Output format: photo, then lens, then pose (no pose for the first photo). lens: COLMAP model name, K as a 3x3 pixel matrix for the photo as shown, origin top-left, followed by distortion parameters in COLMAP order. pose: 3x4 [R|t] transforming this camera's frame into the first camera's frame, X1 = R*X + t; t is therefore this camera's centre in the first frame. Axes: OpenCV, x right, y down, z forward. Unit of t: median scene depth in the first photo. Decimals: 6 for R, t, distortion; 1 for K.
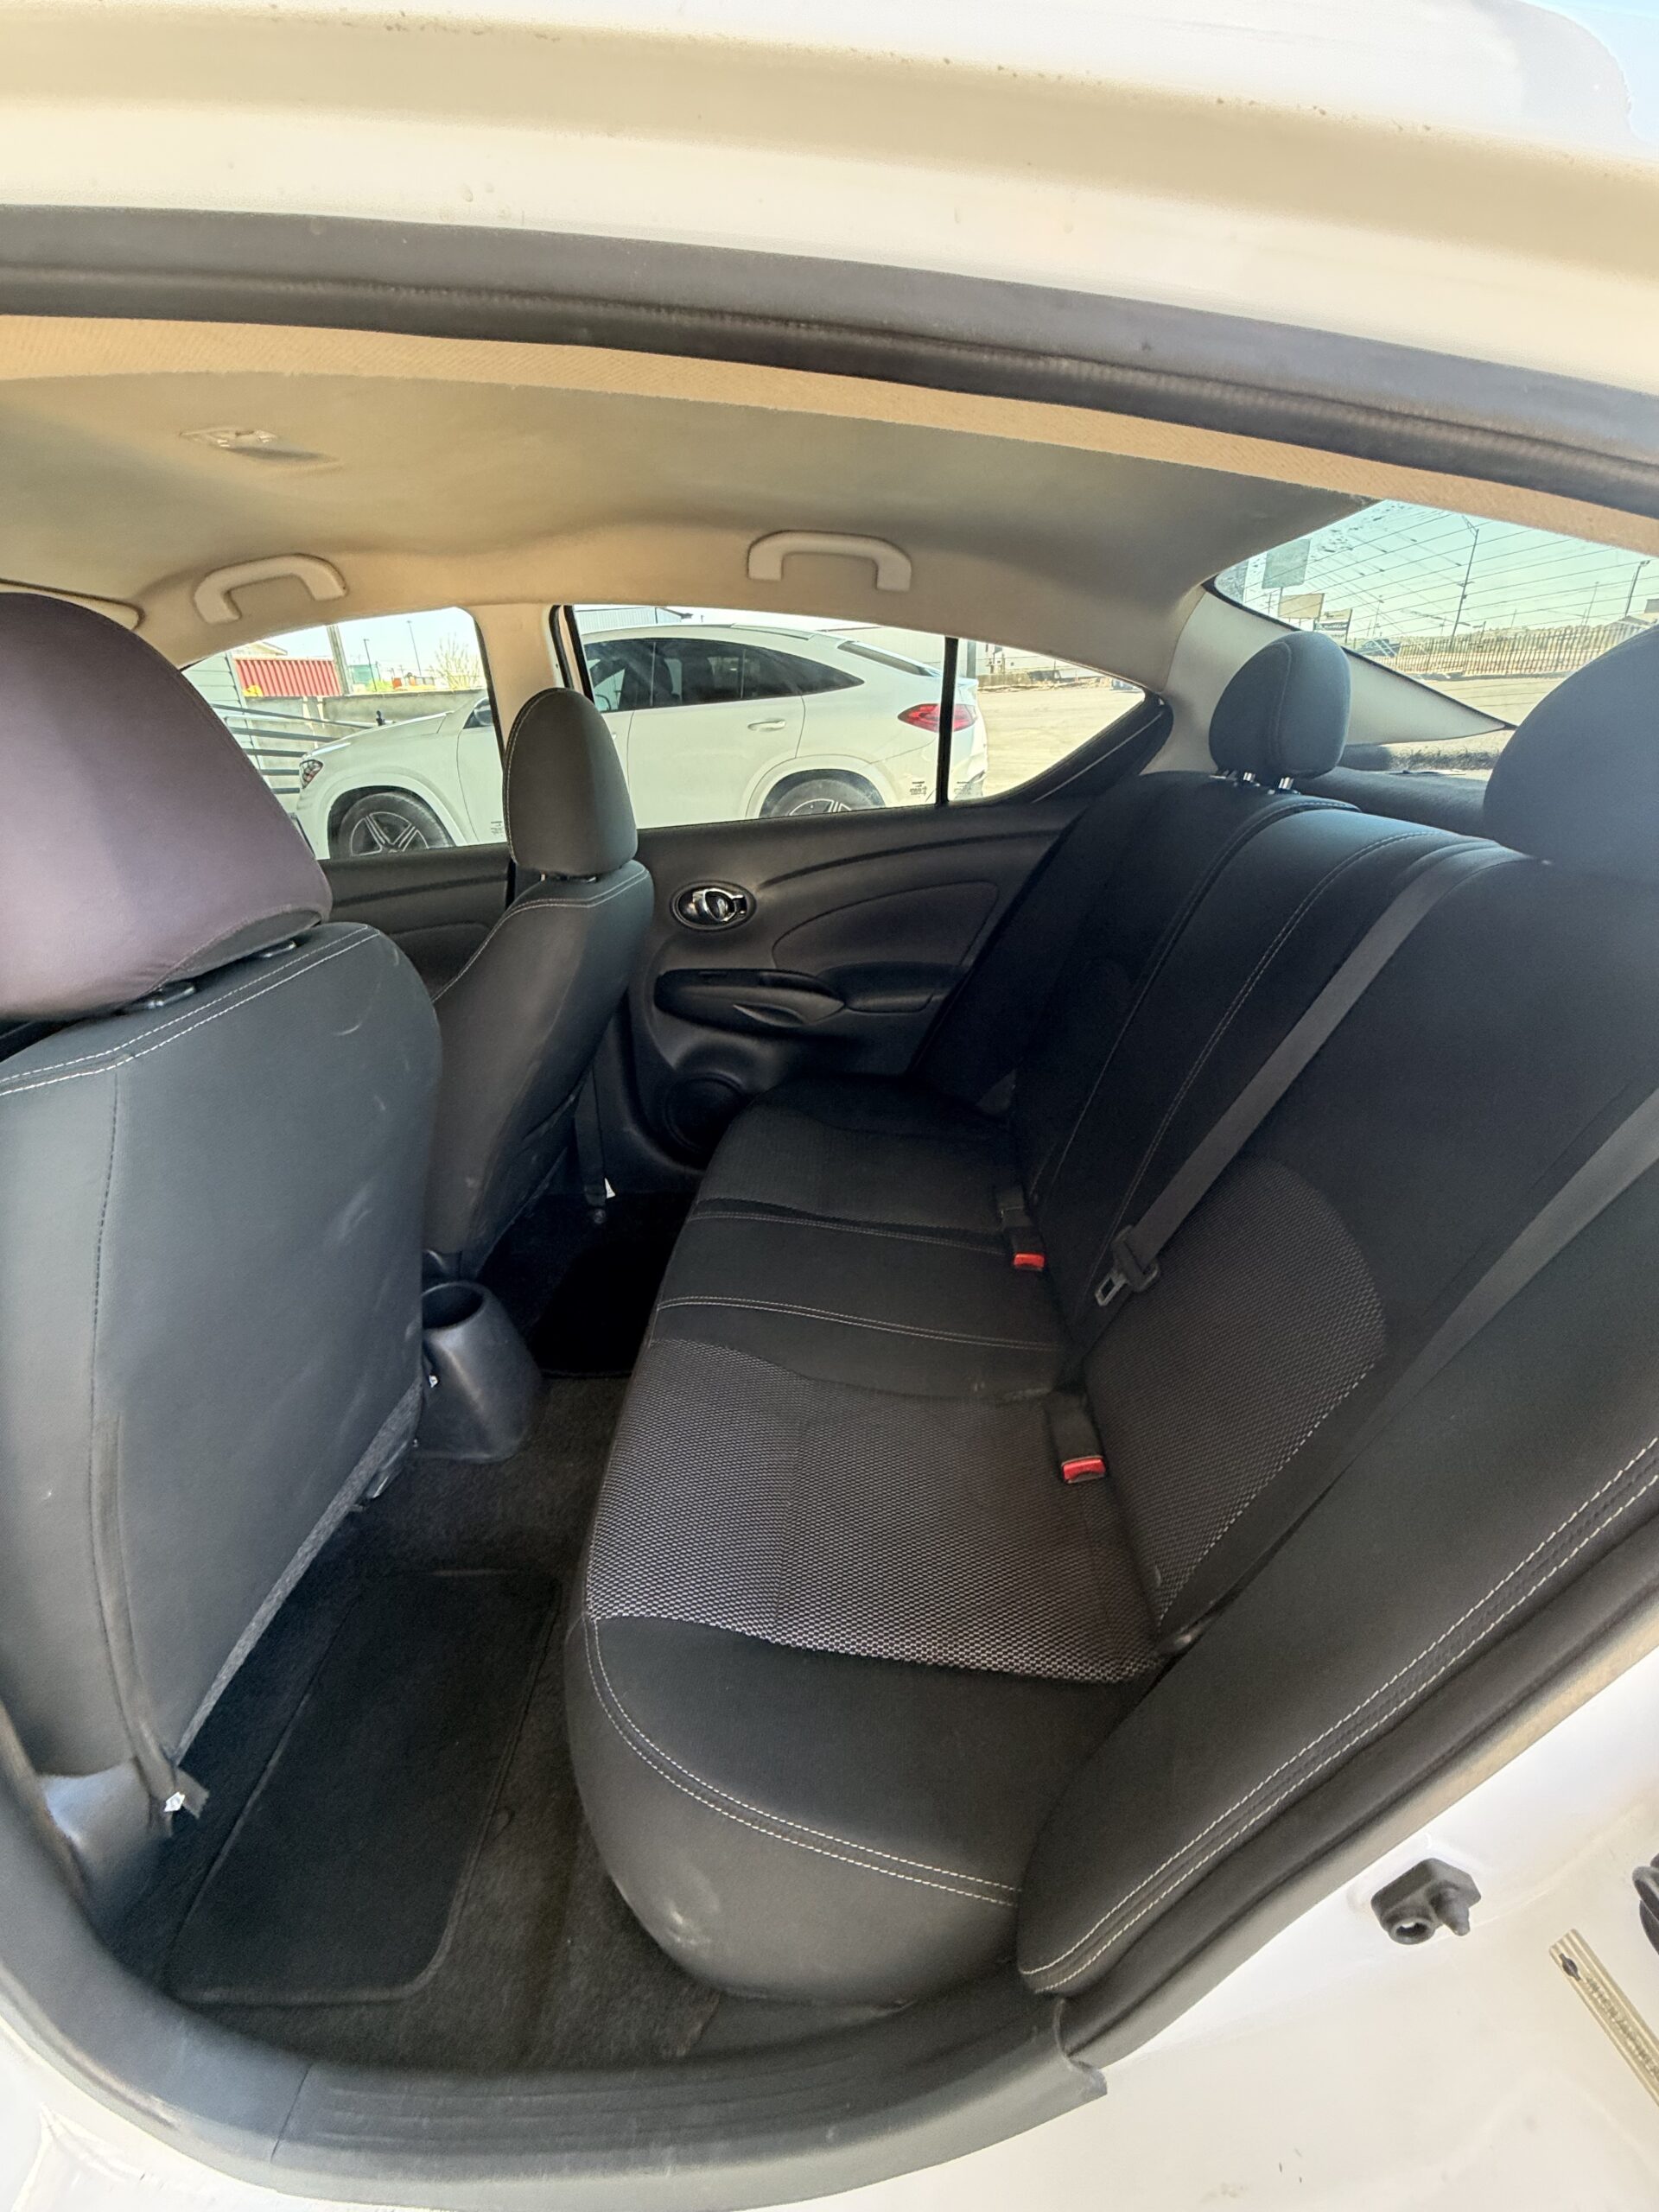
lens RADIAL K [[883.0, 0, 828.8], [0, 883.0, 1098.2], [0, 0, 1]] dist [-0.000680, -0.003434]
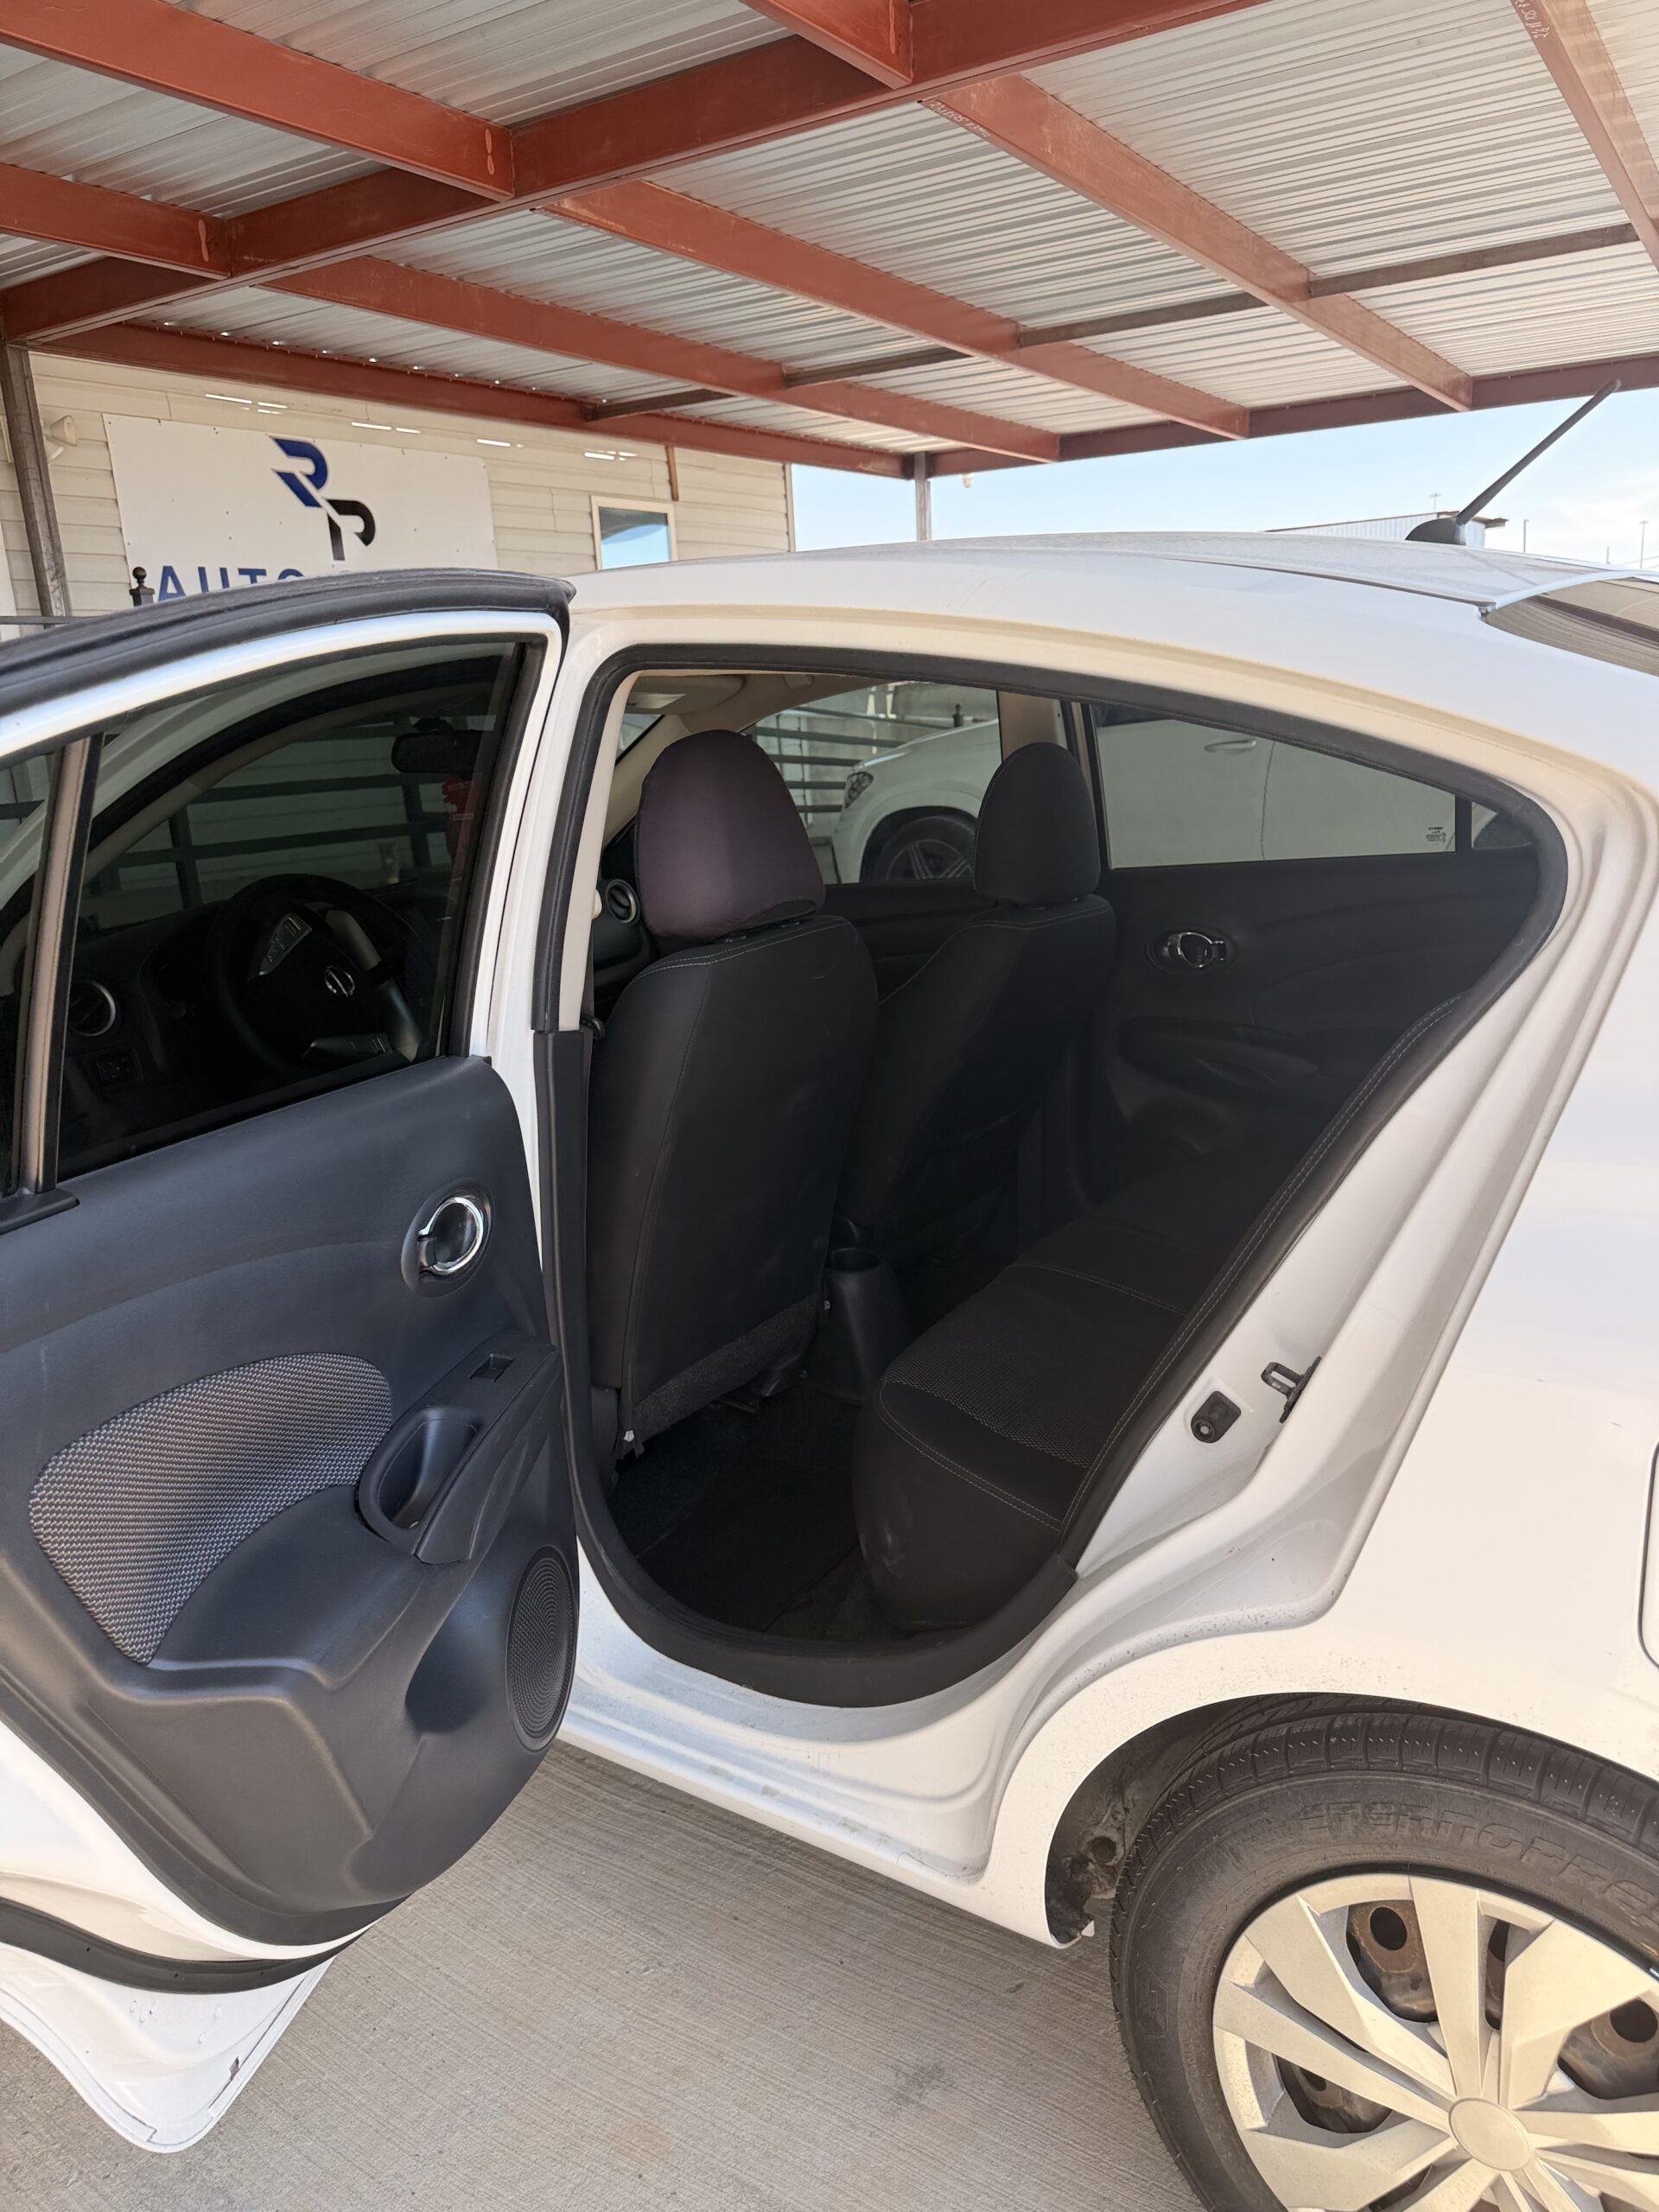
lens RADIAL K [[1549.0, 0, 811.8], [0, 1549.0, 1125.6], [0, 0, 1]] dist [0.112978, -0.131032]
pose [[0.858445, 0.125837, -0.497230, 0.372533], [-0.193163, 0.977379, -0.086135, 0.183708], [0.475143, 0.169989, 0.863332, -0.586905]]
